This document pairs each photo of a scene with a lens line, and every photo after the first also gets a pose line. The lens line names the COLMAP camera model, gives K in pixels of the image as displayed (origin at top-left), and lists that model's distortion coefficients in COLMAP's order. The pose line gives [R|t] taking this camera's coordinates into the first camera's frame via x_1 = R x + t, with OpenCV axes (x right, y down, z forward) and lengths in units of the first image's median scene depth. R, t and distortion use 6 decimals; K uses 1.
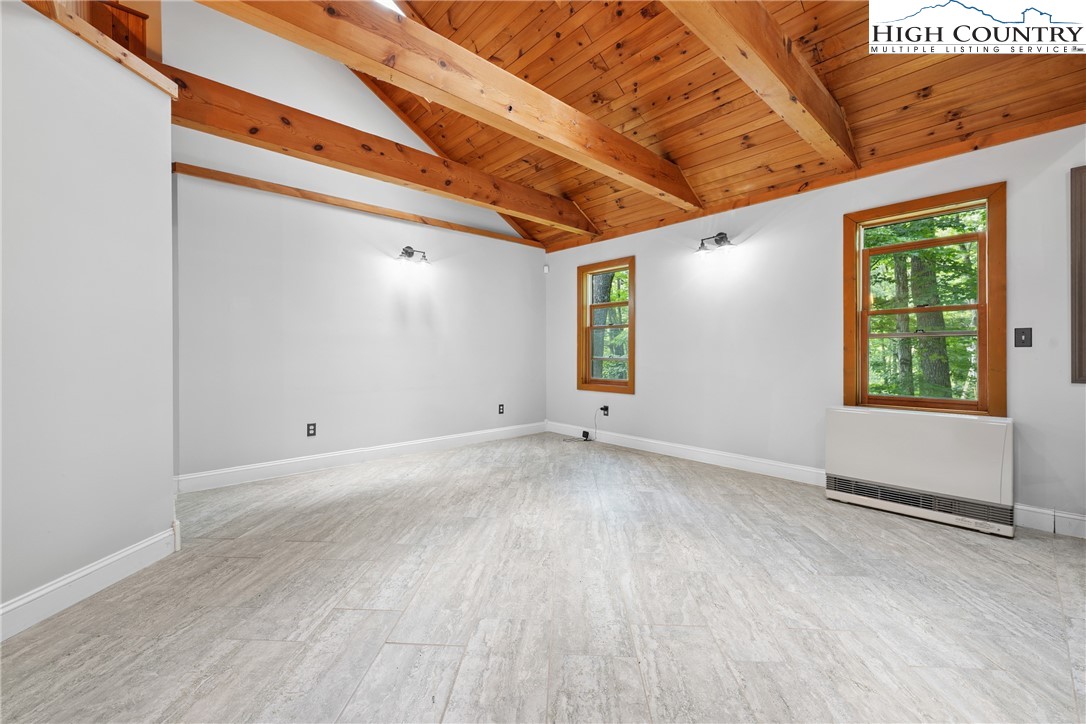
lens RADIAL K [[431.8, 0, 542.7], [0, 431.8, 357.6], [0, 0, 1]] dist [-0.005579, 0.000268]
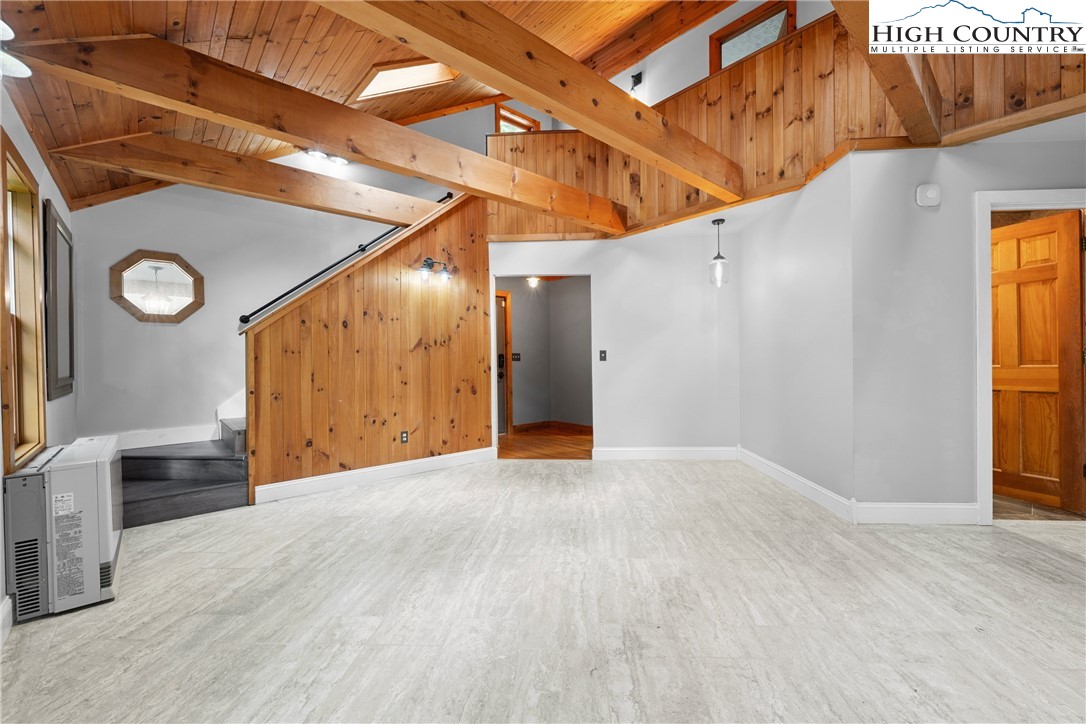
lens RADIAL K [[431.8, 0, 542.7], [0, 431.8, 360.3], [0, 0, 1]] dist [-0.005579, 0.000268]
pose [[-0.999825, 0.014510, 0.011817, 0.003889], [0.014659, 0.999813, 0.012593, -0.035095], [-0.011632, 0.012765, -0.999851, 1.929788]]
